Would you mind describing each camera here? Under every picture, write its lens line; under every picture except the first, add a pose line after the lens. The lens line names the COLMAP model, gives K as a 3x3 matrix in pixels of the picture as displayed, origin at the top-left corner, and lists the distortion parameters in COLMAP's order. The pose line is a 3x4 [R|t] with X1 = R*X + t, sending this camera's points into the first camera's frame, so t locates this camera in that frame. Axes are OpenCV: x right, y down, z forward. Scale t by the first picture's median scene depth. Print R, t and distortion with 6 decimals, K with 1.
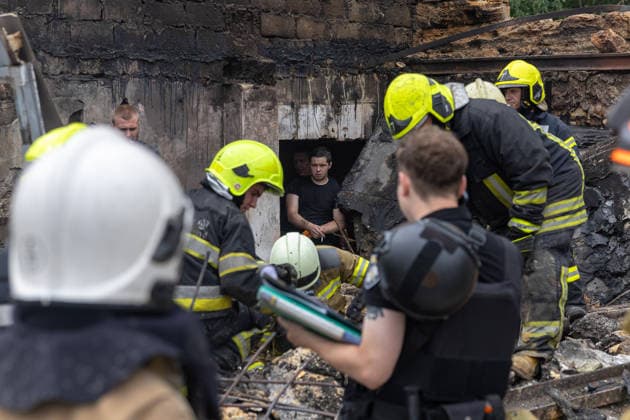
lens RADIAL K [[1698.6, 0, 313.6], [0, 1698.6, 207.6], [0, 0, 1]] dist [-0.151689, 0.000000]
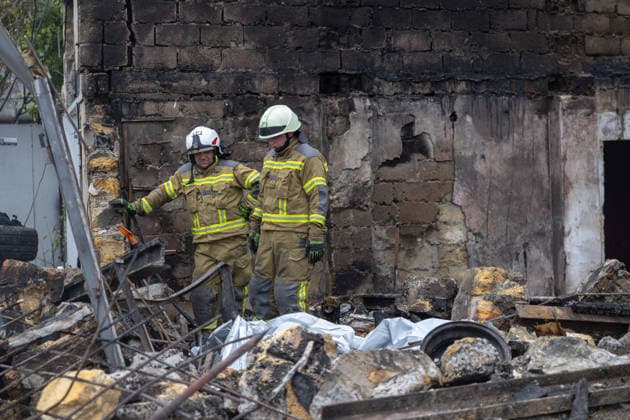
lens RADIAL K [[1105.8, 0, 320.4], [0, 1105.8, 205.8], [0, 0, 1]] dist [0.045566, 0.000000]
pose [[0.878739, -0.006774, -0.477255, 0.183727], [0.010480, 0.999932, 0.005103, 0.000352], [0.477188, -0.009486, 0.878750, 0.215317]]
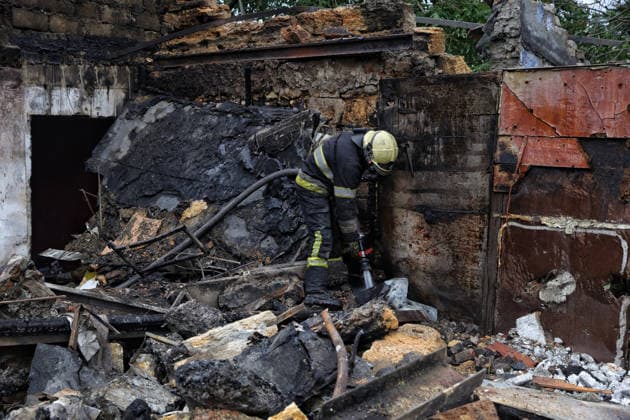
lens RADIAL K [[770.9, 0, 305.2], [0, 770.9, 203.3], [0, 0, 1]] dist [0.000385, 0.000000]
pose [[0.997517, 0.010414, 0.069646, 0.142076], [-0.013618, 0.998863, 0.045684, -0.004261], [-0.069091, -0.046519, 0.996525, 0.442329]]
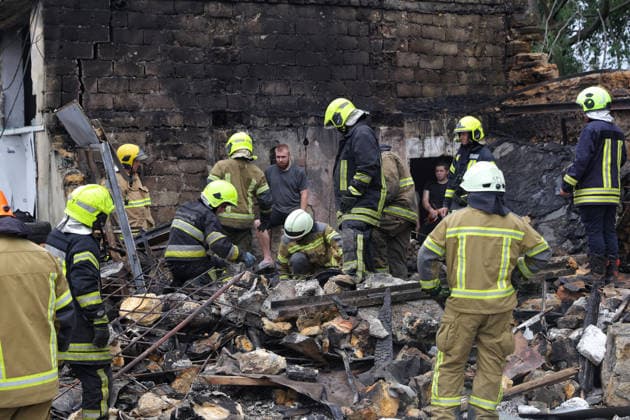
lens RADIAL K [[1236.8, 0, 327.4], [0, 1236.8, 222.1], [0, 0, 1]] dist [0.132763, 0.000000]
pose [[0.946152, -0.004596, -0.323691, 0.310903], [0.014321, 0.999515, 0.027667, -0.011571], [0.323406, -0.030813, 0.945758, -0.209047]]
